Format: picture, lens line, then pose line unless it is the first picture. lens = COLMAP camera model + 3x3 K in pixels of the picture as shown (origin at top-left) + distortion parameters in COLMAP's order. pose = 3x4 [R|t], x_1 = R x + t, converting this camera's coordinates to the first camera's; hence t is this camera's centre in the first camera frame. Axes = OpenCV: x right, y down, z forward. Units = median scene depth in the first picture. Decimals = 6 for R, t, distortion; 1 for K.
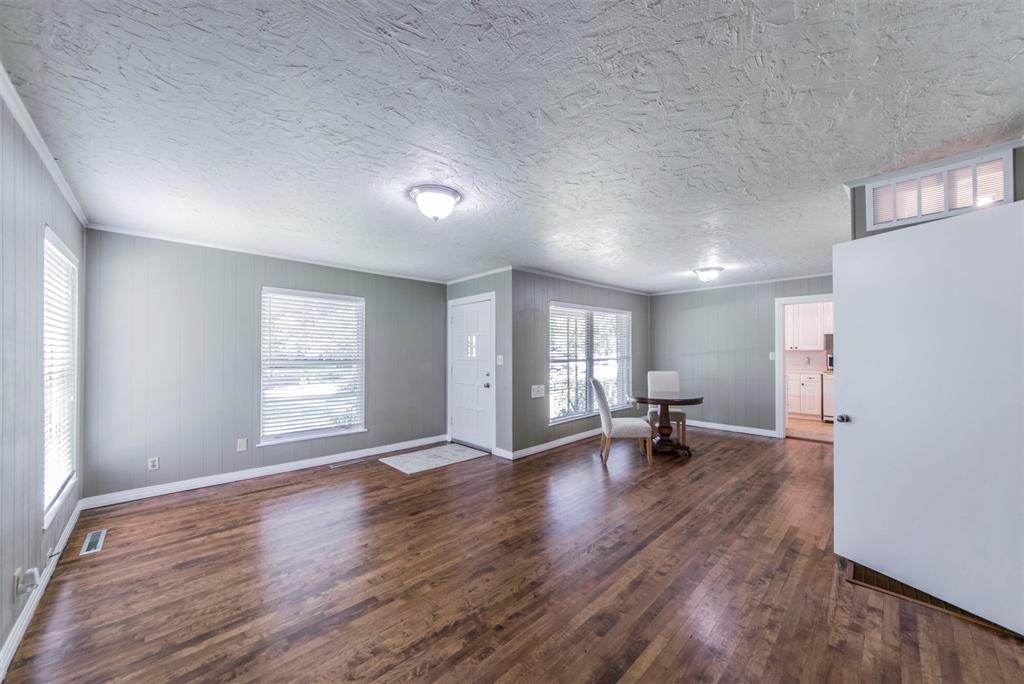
lens RADIAL K [[376.3, 0, 512.7], [0, 376.3, 344.7], [0, 0, 1]] dist [0.007238, 0.000054]
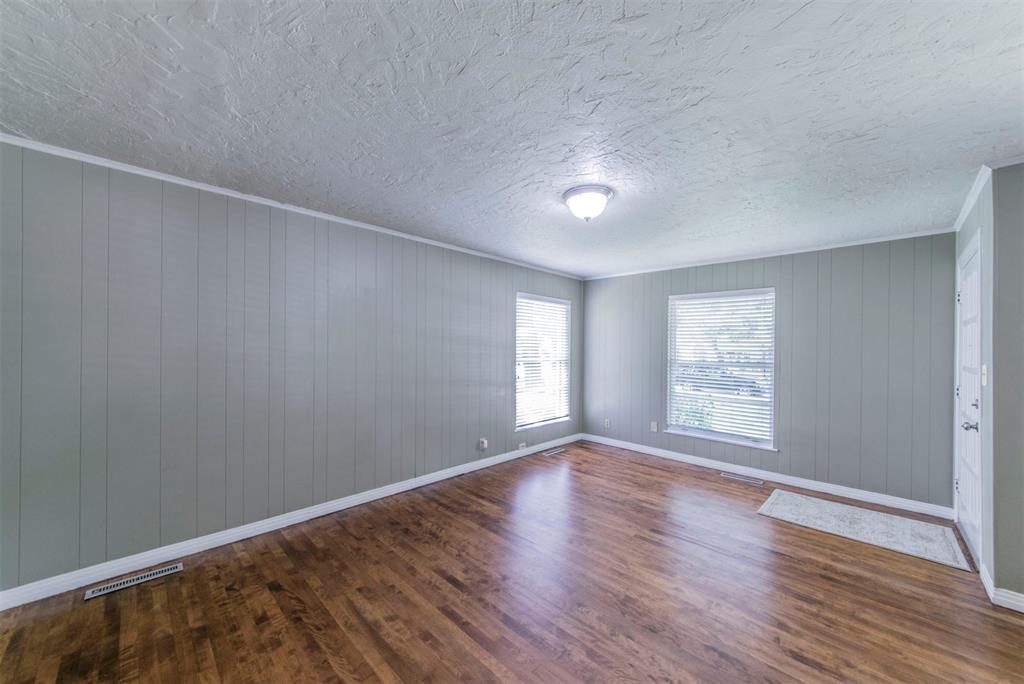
lens RADIAL K [[376.3, 0, 510.5], [0, 376.3, 346.2], [0, 0, 1]] dist [0.007238, 0.000054]
pose [[0.021955, -0.006561, -0.999737, 0.519383], [0.008798, 0.999941, -0.006369, 0.003517], [0.999720, -0.008655, 0.022011, 0.510621]]
